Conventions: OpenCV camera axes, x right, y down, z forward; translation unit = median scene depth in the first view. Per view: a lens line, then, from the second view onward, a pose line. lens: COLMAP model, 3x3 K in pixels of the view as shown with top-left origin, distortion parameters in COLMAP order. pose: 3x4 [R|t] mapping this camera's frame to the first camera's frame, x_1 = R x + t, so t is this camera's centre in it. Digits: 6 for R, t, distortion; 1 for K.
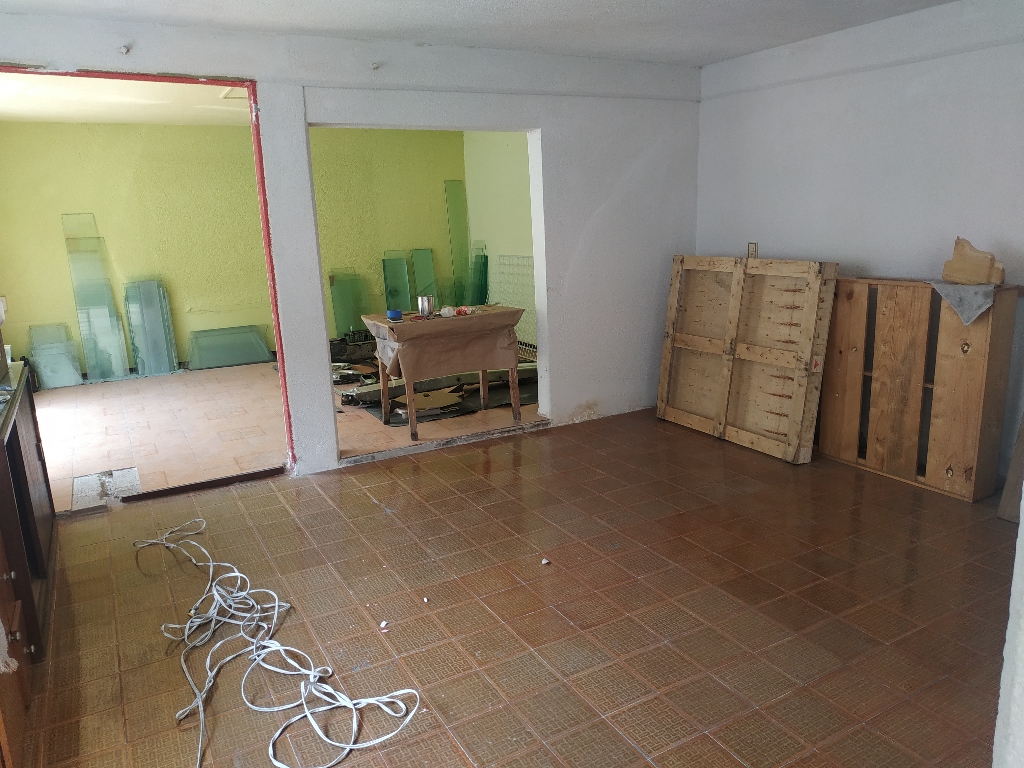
lens RADIAL K [[751.2, 0, 512.0], [0, 751.2, 384.0], [0, 0, 1]] dist [0.004965, -0.002127]
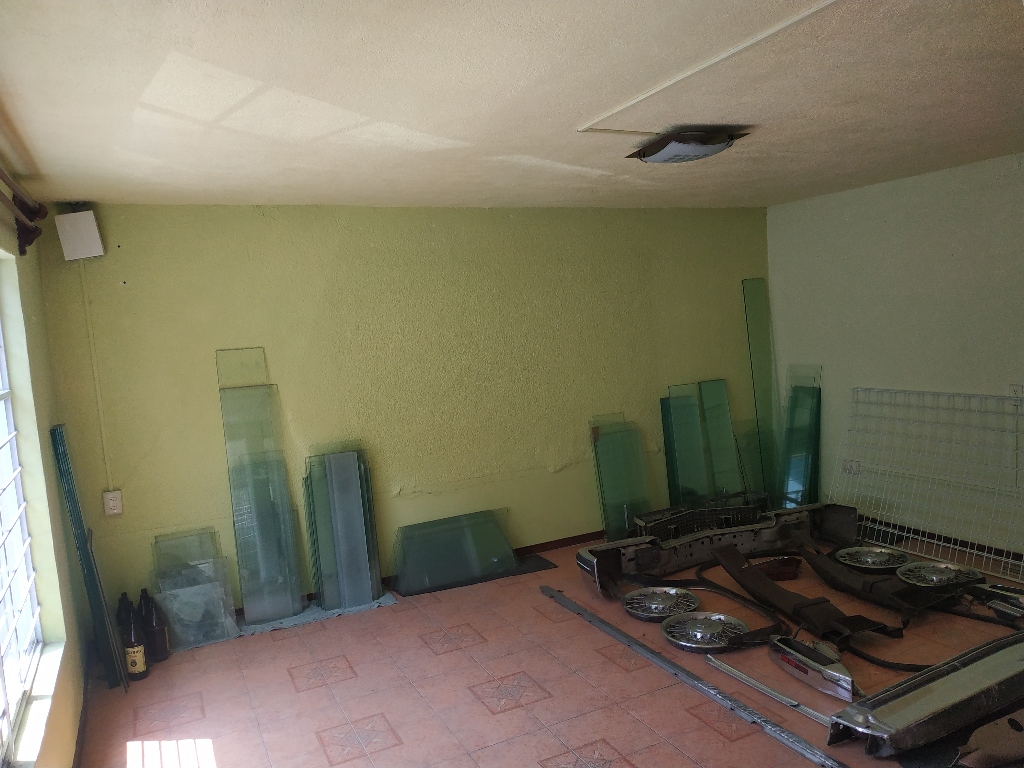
lens RADIAL K [[751.2, 0, 512.0], [0, 751.2, 384.0], [0, 0, 1]] dist [0.004965, -0.002127]
pose [[0.998358, -0.027909, -0.050023, -0.487691], [0.020553, 0.989660, -0.141955, -0.158629], [0.053468, 0.140693, 0.988608, 0.612983]]
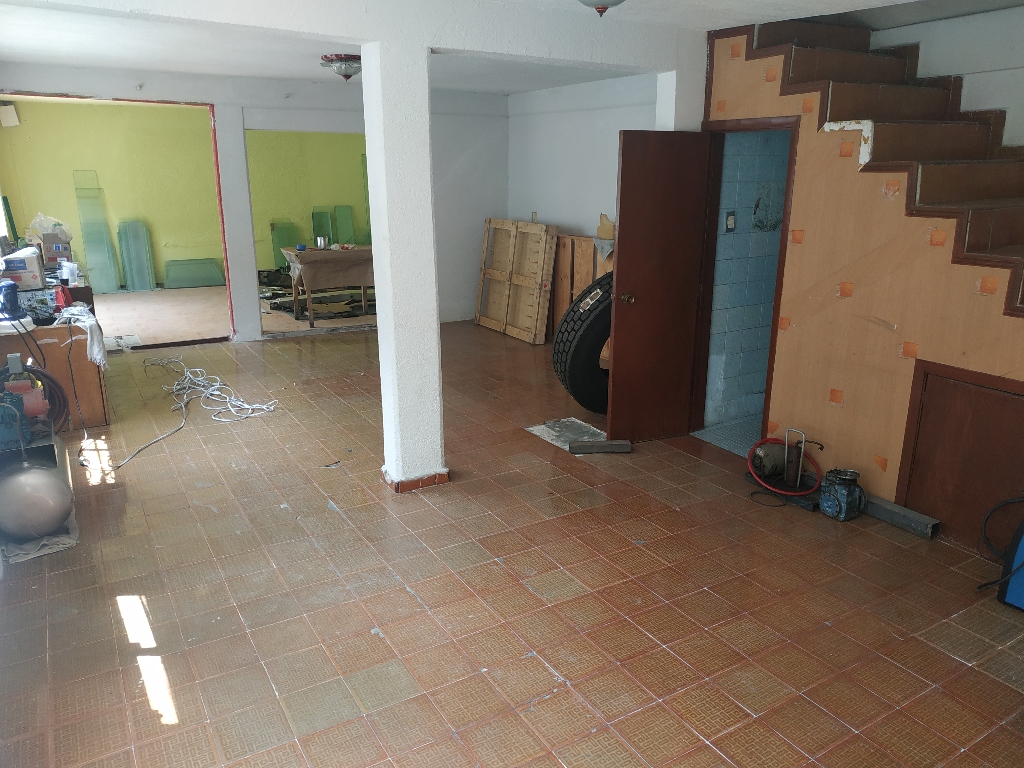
lens RADIAL K [[740.2, 0, 512.0], [0, 740.2, 384.0], [0, 0, 1]] dist [-0.008438, -0.010257]
pose [[0.998143, 0.031835, 0.051943, 0.217028], [-0.034582, 0.998002, 0.052872, 0.096746], [-0.050156, -0.054570, 0.997250, -0.597703]]
